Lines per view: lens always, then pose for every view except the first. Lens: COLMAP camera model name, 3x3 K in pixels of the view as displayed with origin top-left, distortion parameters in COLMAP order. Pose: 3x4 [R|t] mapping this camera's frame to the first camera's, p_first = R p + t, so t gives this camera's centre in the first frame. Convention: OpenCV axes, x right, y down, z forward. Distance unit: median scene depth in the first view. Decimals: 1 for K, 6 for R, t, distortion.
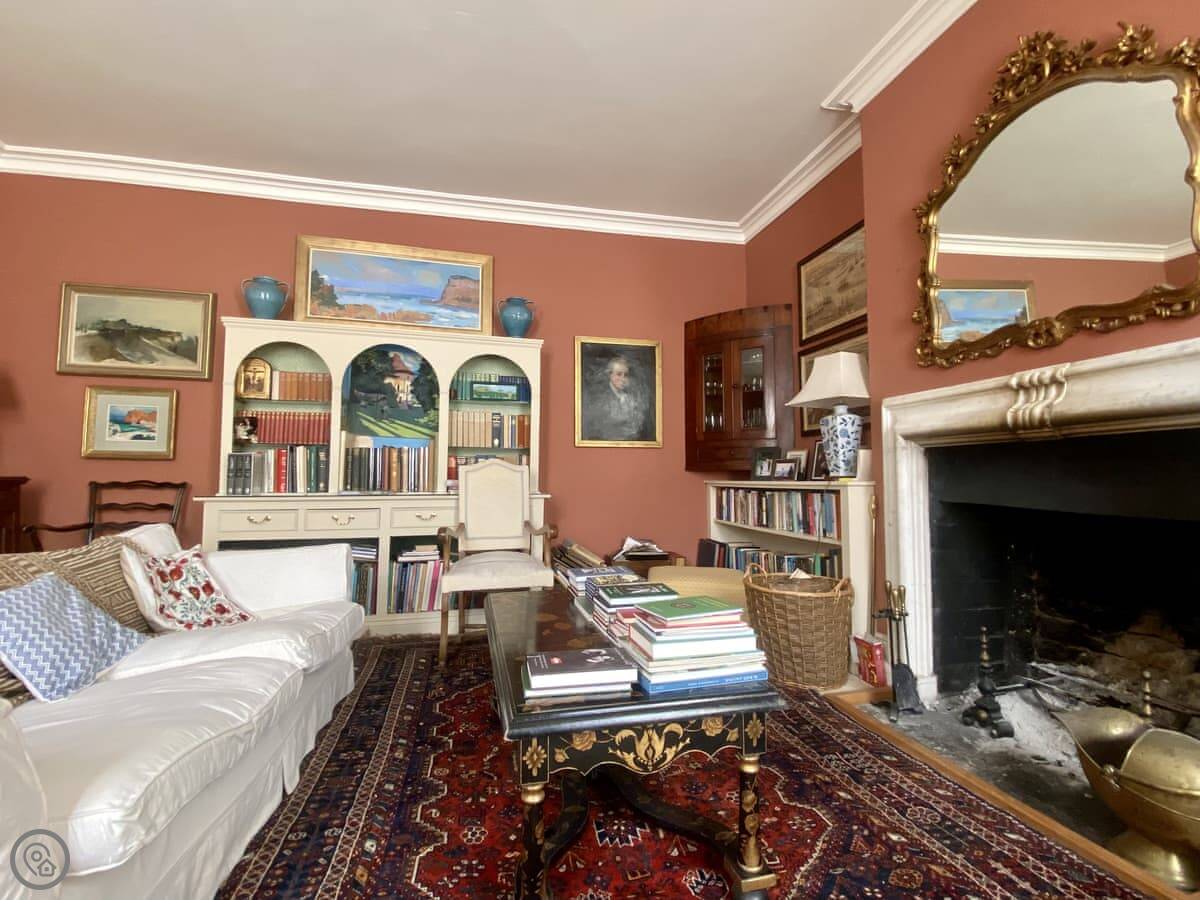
lens RADIAL K [[519.7, 0, 602.0], [0, 519.7, 444.9], [0, 0, 1]] dist [0.034234, -0.034667]
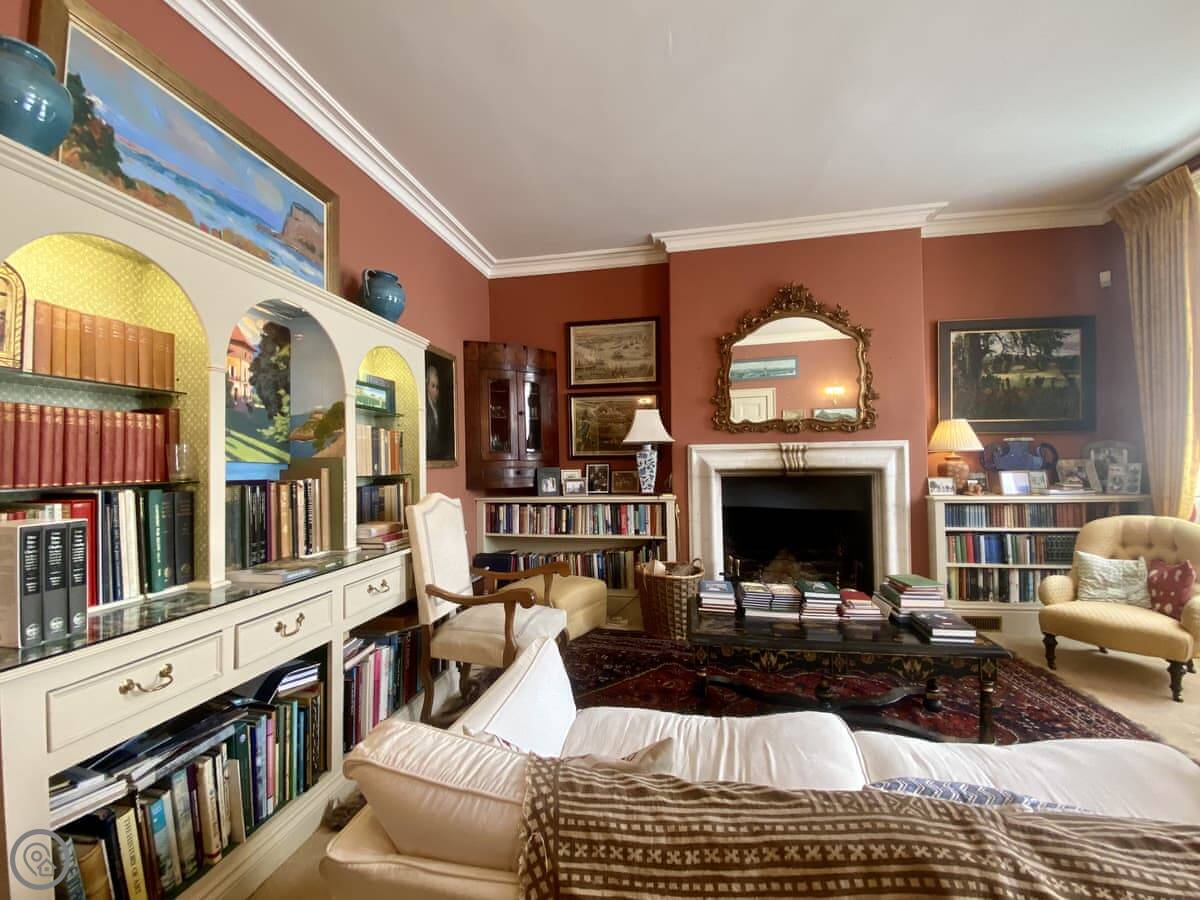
lens RADIAL K [[480.7, 0, 595.1], [0, 480.7, 453.5], [0, 0, 1]] dist [0.031939, -0.025504]
pose [[0.455777, 0.014644, 0.889973, -0.677257], [-0.040797, 0.999158, 0.004452, -0.040894], [-0.889158, -0.038337, 0.455991, 0.424676]]
